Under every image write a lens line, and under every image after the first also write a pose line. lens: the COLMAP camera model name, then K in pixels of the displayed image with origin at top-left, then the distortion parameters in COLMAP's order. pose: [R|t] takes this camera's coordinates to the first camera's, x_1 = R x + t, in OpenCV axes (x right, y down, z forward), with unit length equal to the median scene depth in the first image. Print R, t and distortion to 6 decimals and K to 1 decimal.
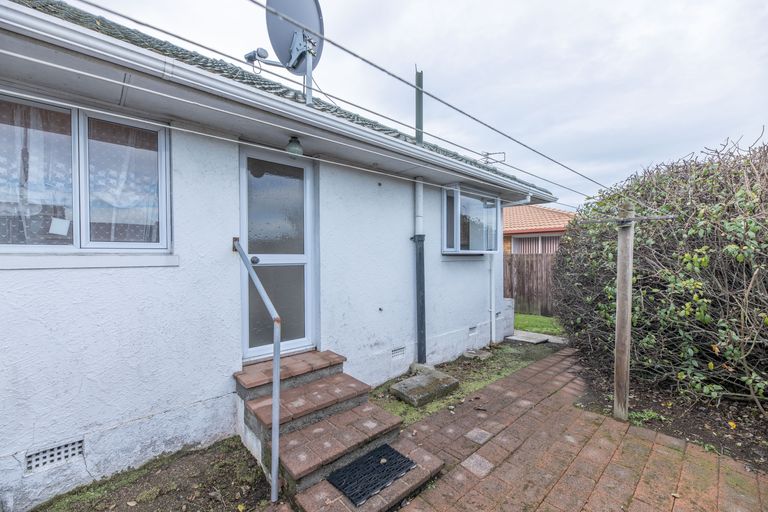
lens RADIAL K [[310.2, 0, 384.0], [0, 310.2, 256.0], [0, 0, 1]] dist [-0.000661, -0.000082]
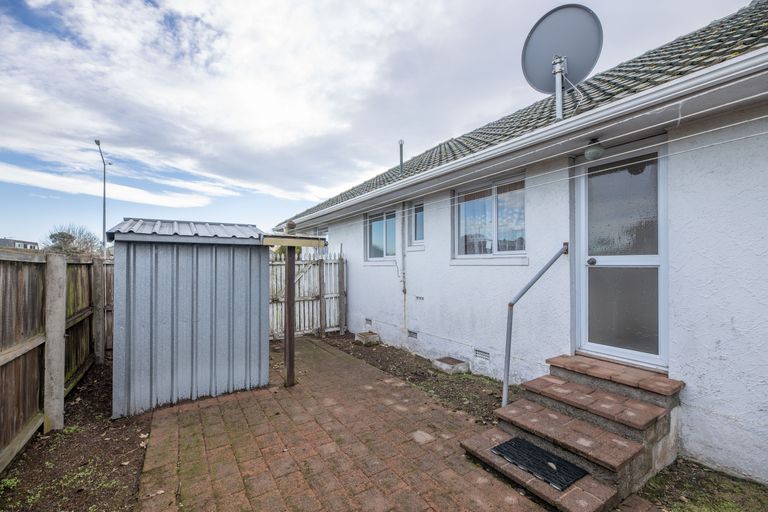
lens RADIAL K [[321.1, 0, 384.0], [0, 321.1, 256.0], [0, 0, 1]] dist [0.000340, 0.000193]
pose [[-0.157462, -0.020253, -0.987317, 0.898982], [0.006928, 0.999742, -0.021613, 0.015465], [0.987501, -0.010243, -0.157281, 0.526275]]
